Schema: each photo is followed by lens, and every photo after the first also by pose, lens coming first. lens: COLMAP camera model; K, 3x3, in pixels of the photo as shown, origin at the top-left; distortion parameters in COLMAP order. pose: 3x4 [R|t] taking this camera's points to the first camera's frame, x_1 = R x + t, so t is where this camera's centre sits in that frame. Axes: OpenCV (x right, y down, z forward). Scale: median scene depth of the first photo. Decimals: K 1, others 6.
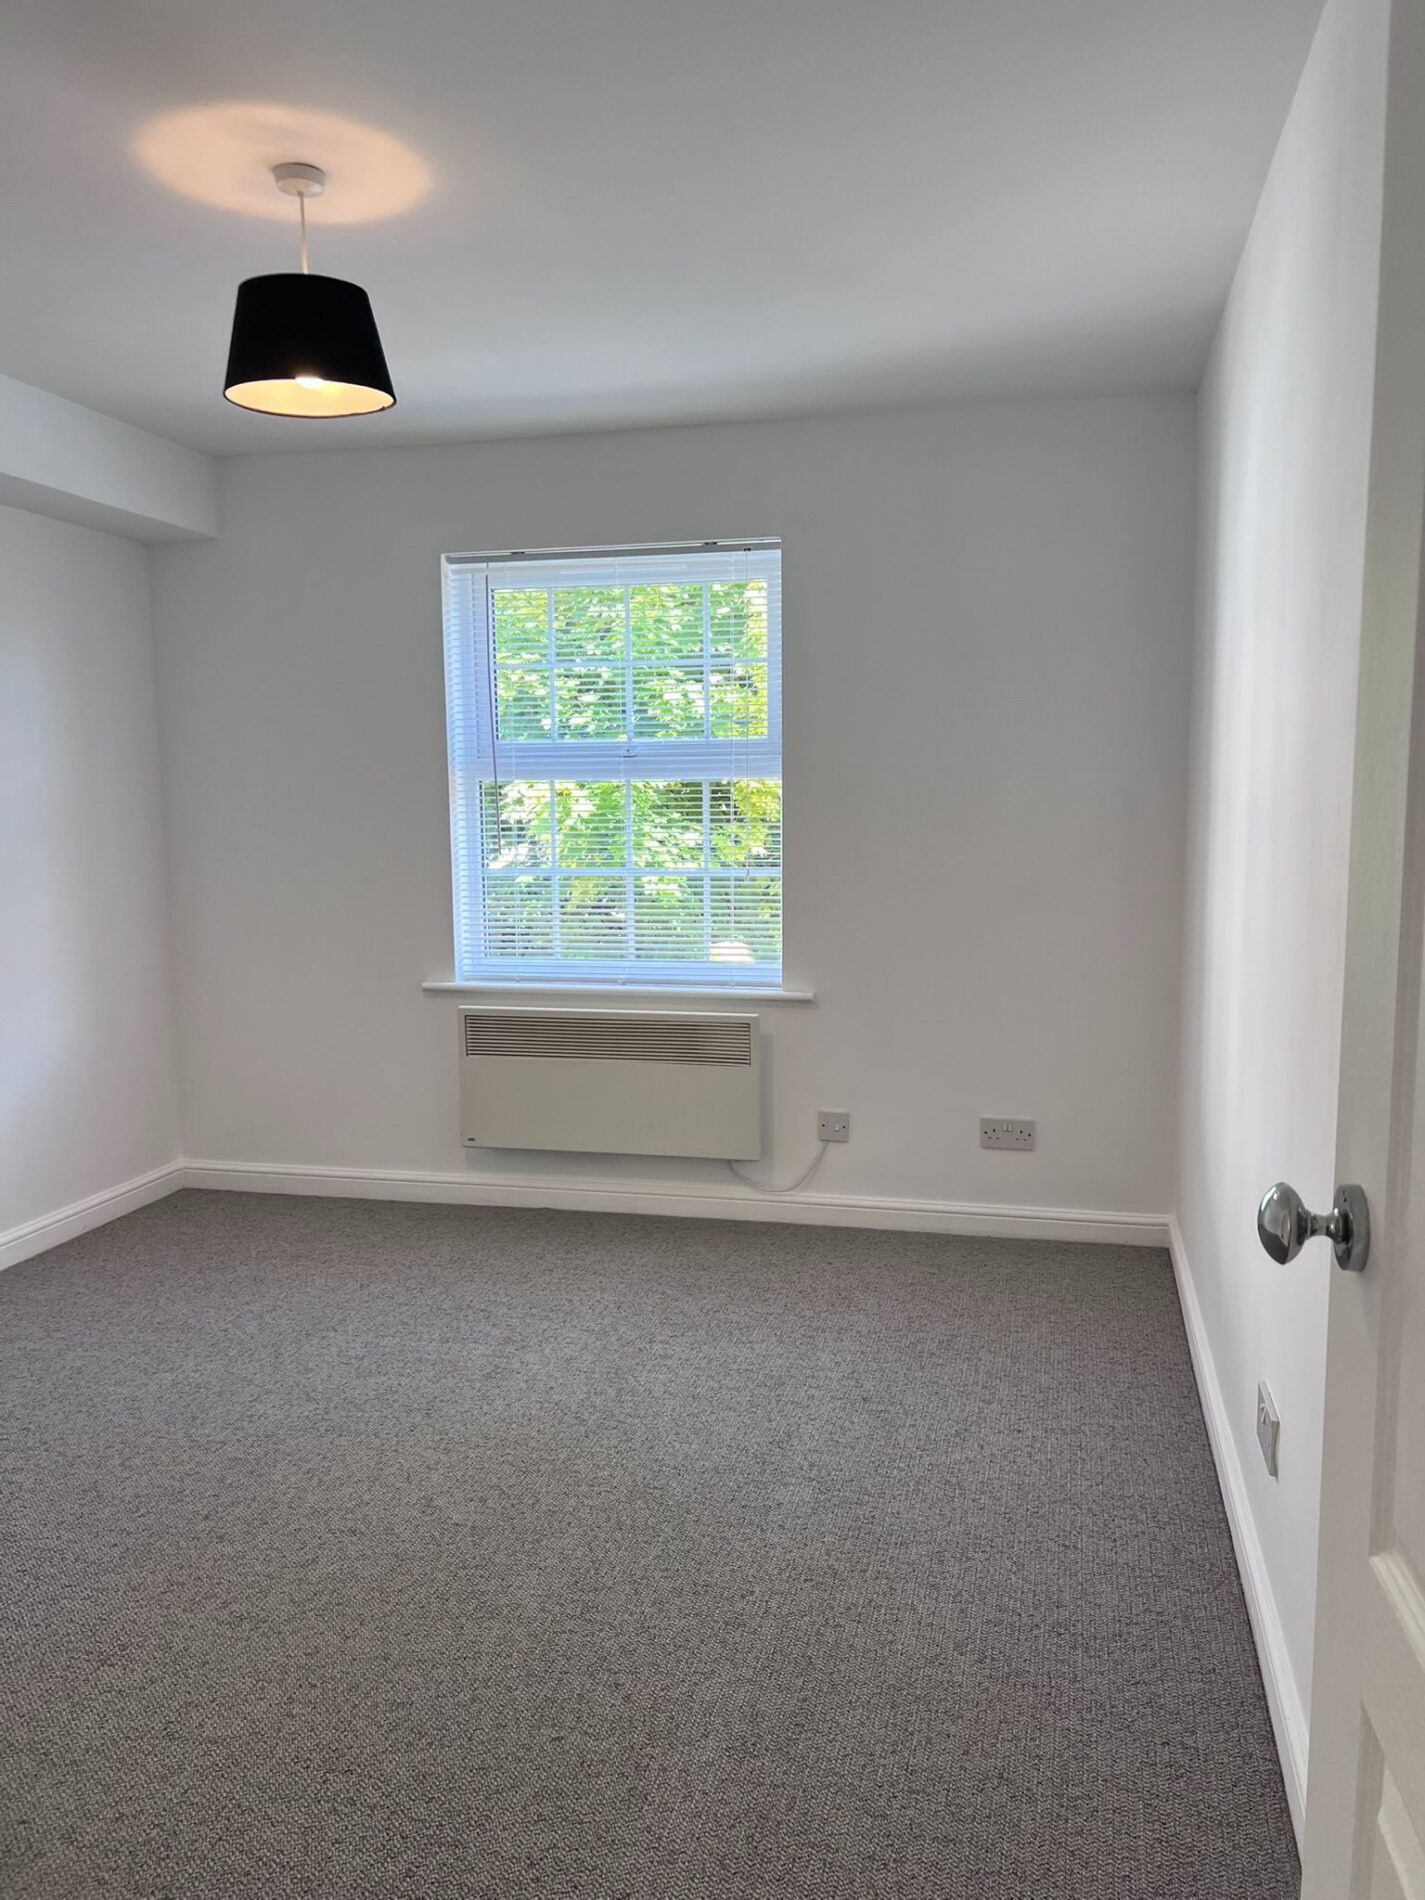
lens RADIAL K [[1429.0, 0, 712.5], [0, 1429.0, 950.0], [0, 0, 1]] dist [0.056602, -0.067113]
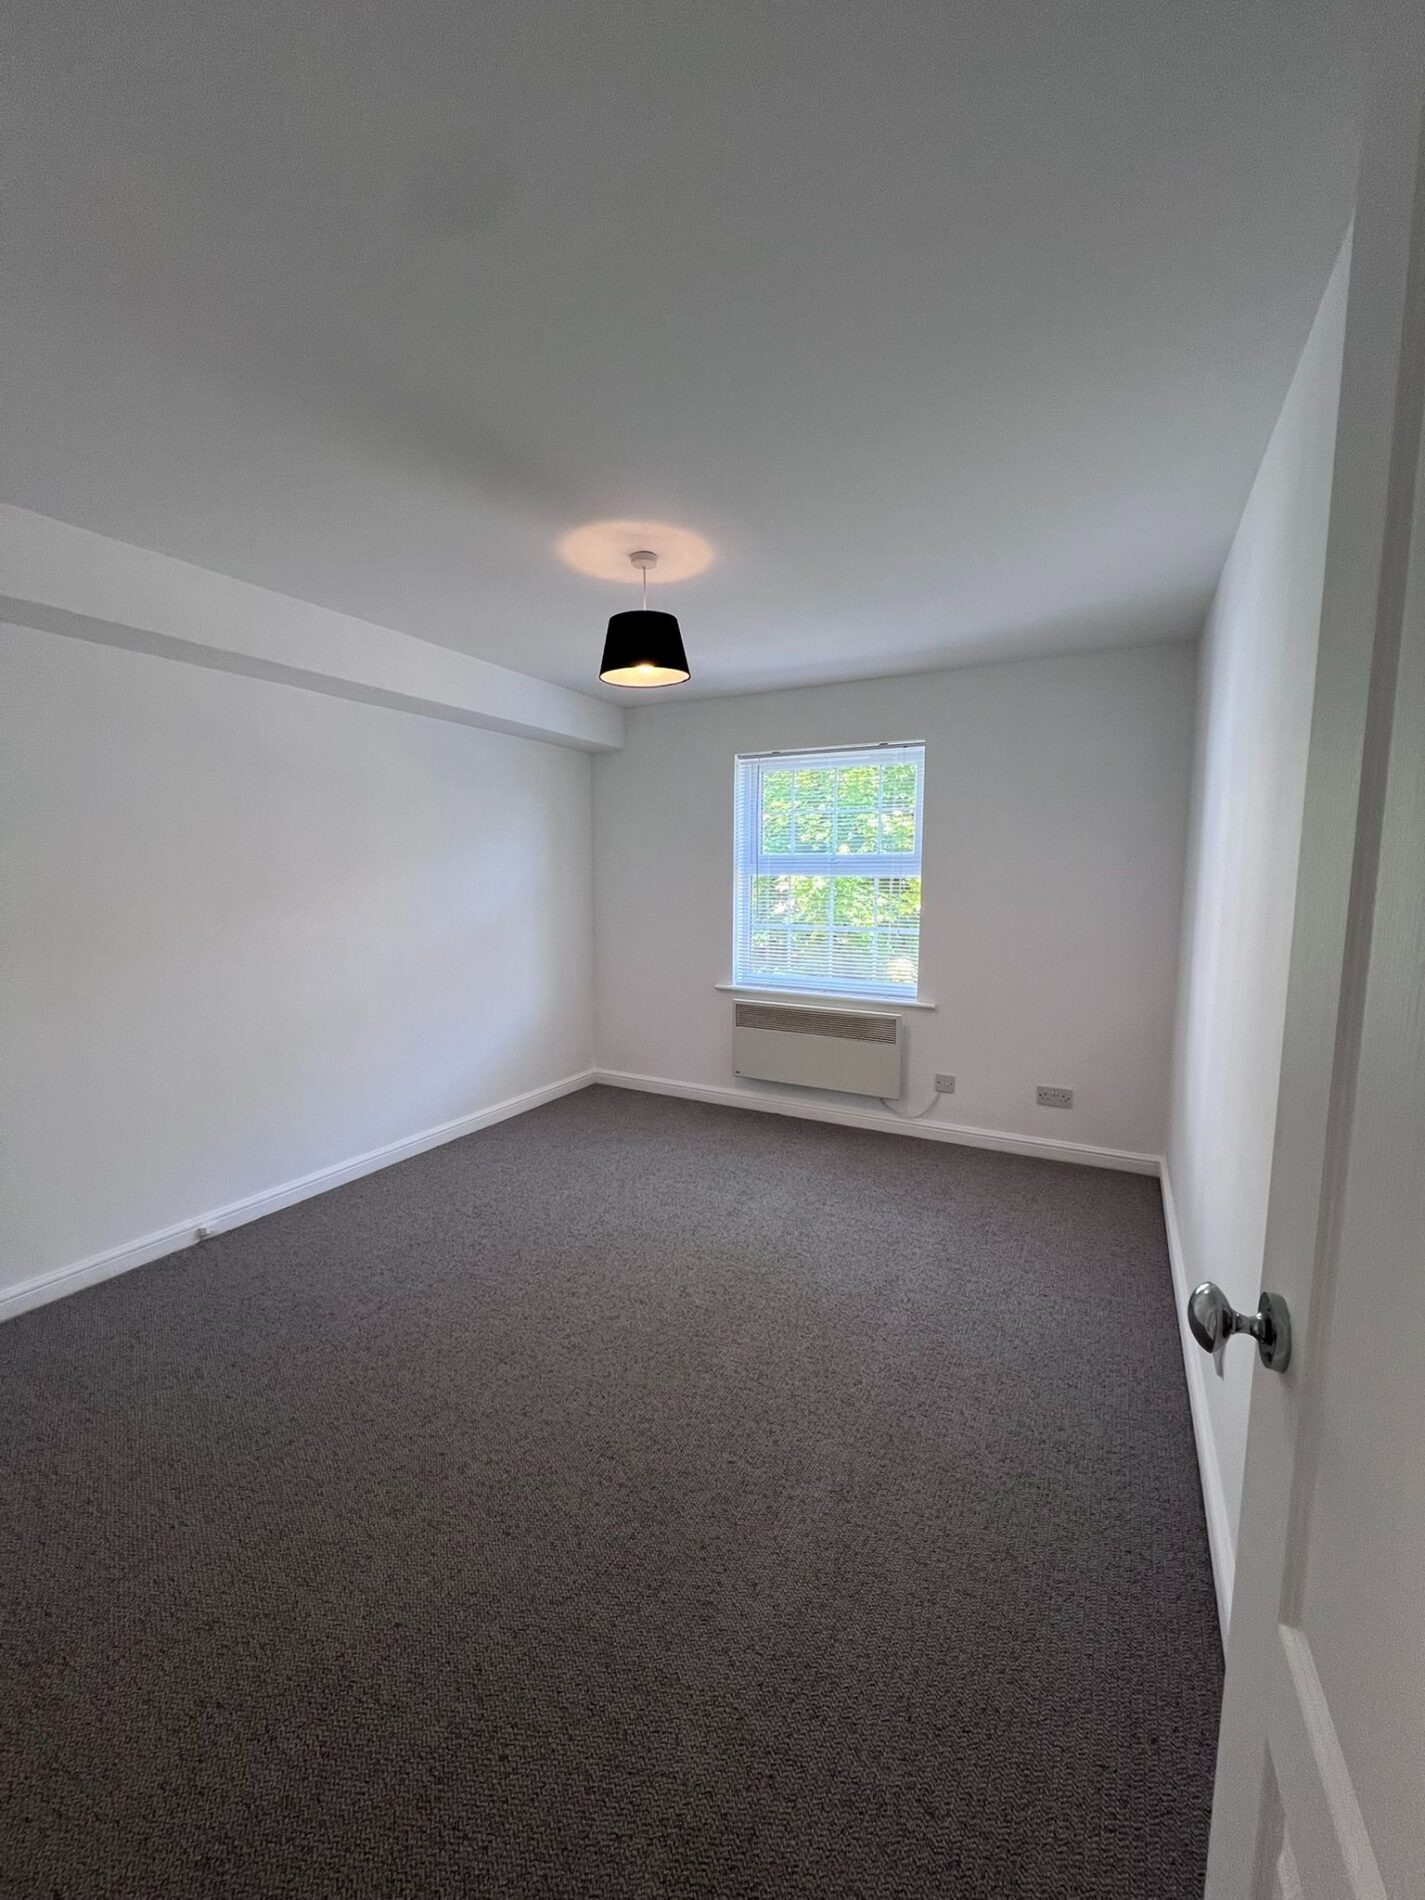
lens RADIAL K [[755.3, 0, 702.2], [0, 755.3, 945.8], [0, 0, 1]] dist [-0.001127, 0.000183]
pose [[0.966663, 0.037424, -0.253301, 0.044279], [-0.039886, 0.999194, -0.004588, -0.038358], [0.252925, 0.014539, 0.967377, 0.090420]]
